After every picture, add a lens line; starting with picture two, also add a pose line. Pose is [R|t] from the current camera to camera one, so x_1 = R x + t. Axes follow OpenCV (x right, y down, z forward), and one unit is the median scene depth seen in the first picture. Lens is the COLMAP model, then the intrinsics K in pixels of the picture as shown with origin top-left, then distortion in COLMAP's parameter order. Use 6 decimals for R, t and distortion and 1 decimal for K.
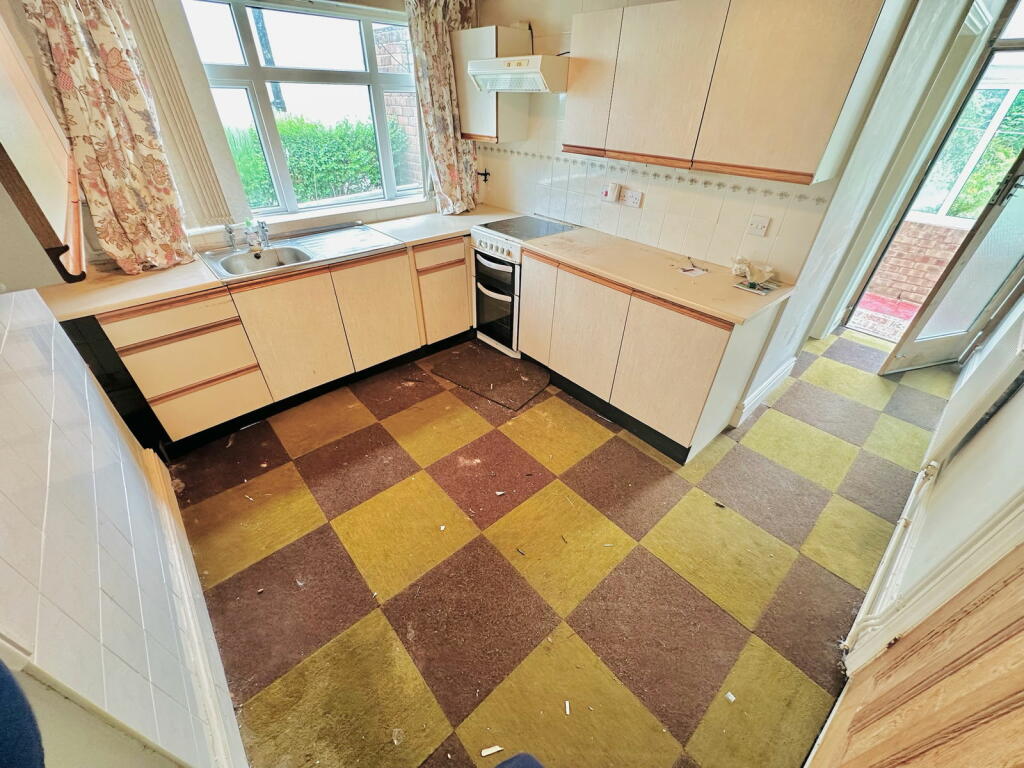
lens RADIAL K [[405.5, 0, 512.0], [0, 405.5, 384.0], [0, 0, 1]] dist [-0.002639, -0.000385]
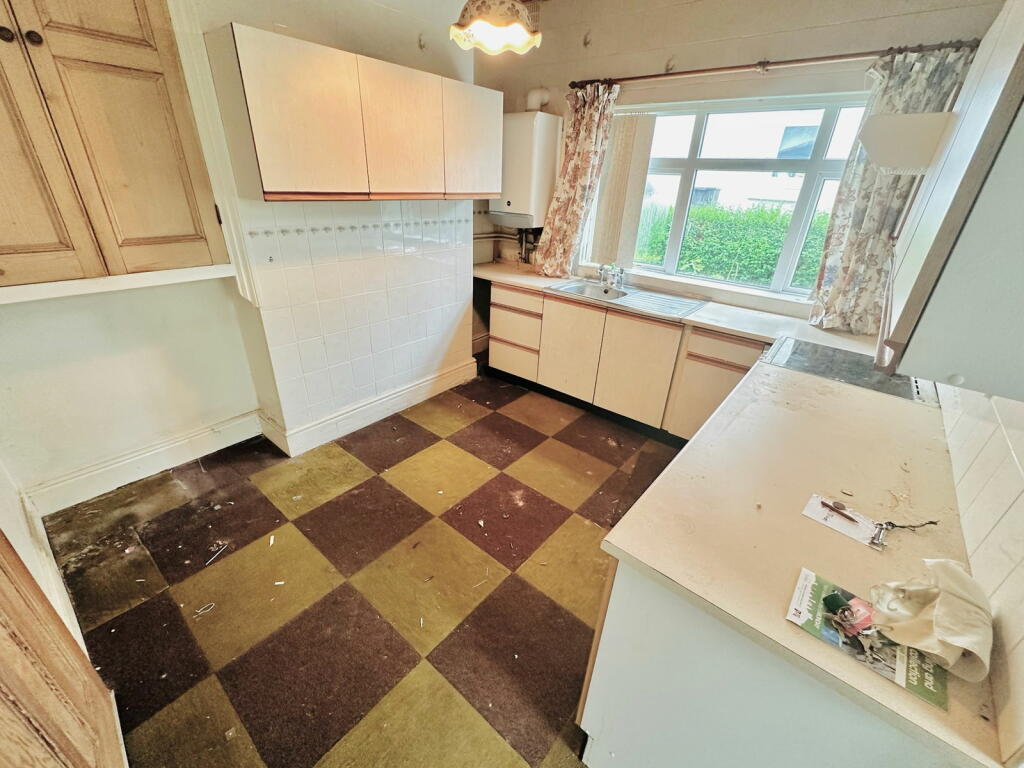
lens RADIAL K [[424.9, 0, 512.0], [0, 424.9, 384.0], [0, 0, 1]] dist [0.002140, -0.002476]
pose [[0.153607, 0.419842, -0.894504, 0.744107], [-0.602314, 0.757417, 0.252068, -0.289913], [0.783341, 0.500053, 0.369220, 0.476686]]
